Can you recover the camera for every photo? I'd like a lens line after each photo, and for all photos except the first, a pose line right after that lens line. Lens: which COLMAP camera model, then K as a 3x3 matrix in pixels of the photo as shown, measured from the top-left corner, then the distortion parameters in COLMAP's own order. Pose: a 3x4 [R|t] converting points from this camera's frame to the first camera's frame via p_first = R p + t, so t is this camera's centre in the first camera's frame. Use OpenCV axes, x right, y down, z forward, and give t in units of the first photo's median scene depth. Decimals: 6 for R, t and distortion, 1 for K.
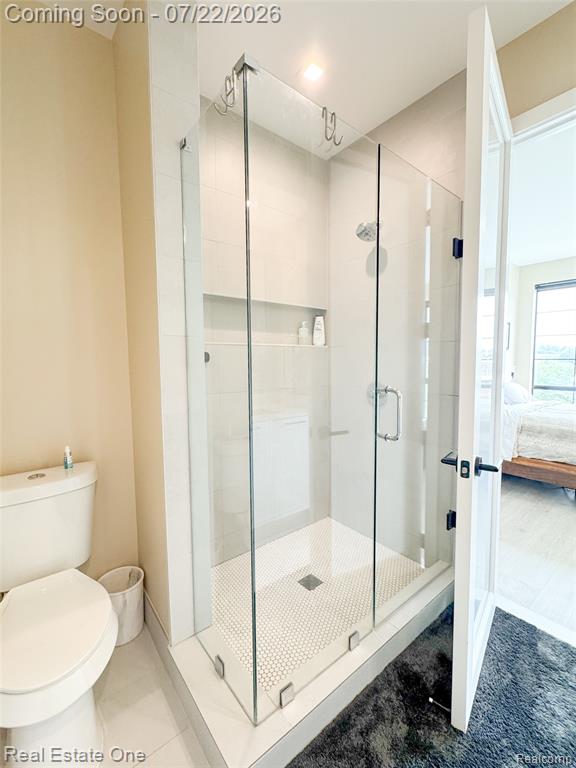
lens RADIAL K [[330.2, 0, 288.0], [0, 330.2, 384.0], [0, 0, 1]] dist [-0.002186, 0.000073]
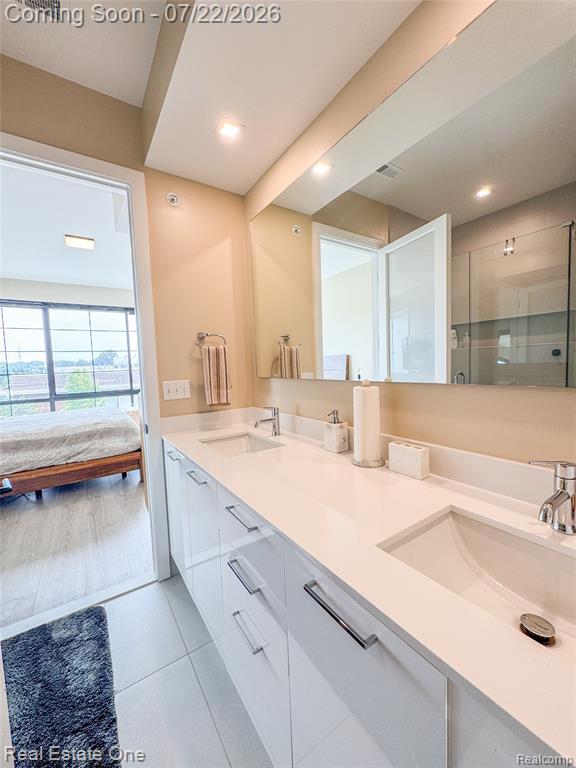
lens RADIAL K [[312.7, 0, 288.0], [0, 312.7, 384.0], [0, 0, 1]] dist [-0.001399, -0.000181]
pose [[0.085711, -0.065661, 0.994154, -0.113312], [0.107041, 0.992657, 0.056333, -0.009144], [-0.990553, 0.101587, 0.092110, 0.034703]]
